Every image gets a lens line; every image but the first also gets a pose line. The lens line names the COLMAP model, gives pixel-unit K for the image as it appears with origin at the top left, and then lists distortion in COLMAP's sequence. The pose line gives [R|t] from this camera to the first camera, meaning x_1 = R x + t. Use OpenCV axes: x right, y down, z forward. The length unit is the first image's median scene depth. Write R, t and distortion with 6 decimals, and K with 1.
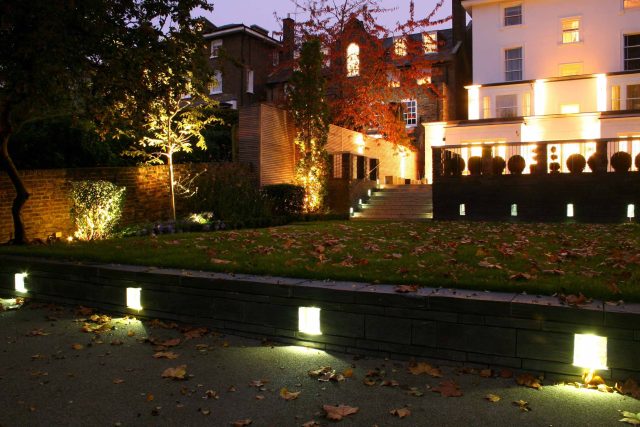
lens RADIAL K [[529.2, 0, 320.0], [0, 529.2, 213.5], [0, 0, 1]] dist [-0.086661, 0.005138]
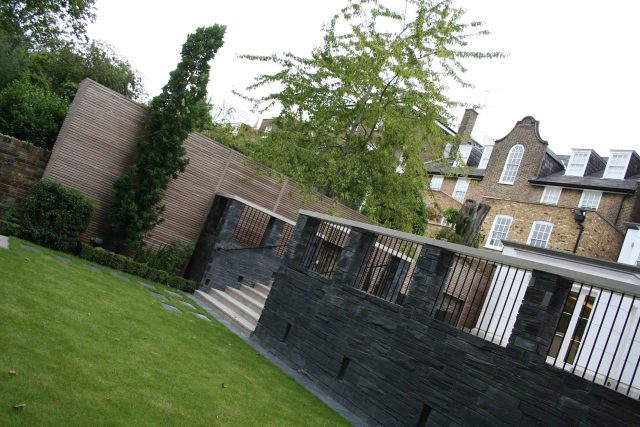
lens RADIAL K [[529.2, 0, 320.0], [0, 529.2, 213.5], [0, 0, 1]] dist [-0.086661, 0.005138]
pose [[0.845599, 0.278975, -0.455121, 0.371478], [-0.366289, 0.923427, -0.114519, -0.051267], [0.388323, 0.263543, 0.883035, 0.389969]]
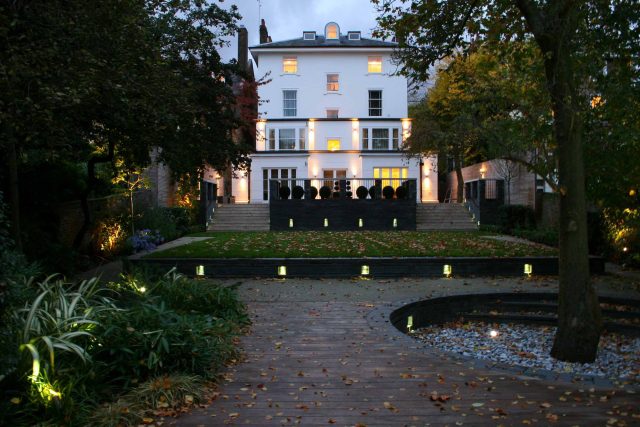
lens RADIAL K [[529.2, 0, 320.0], [0, 529.2, 213.5], [0, 0, 1]] dist [-0.086661, 0.005138]
pose [[0.882447, -0.012859, 0.470235, -0.261166], [0.017858, 0.999822, -0.006170, -0.017025], [-0.470072, 0.013842, 0.882519, -0.251143]]
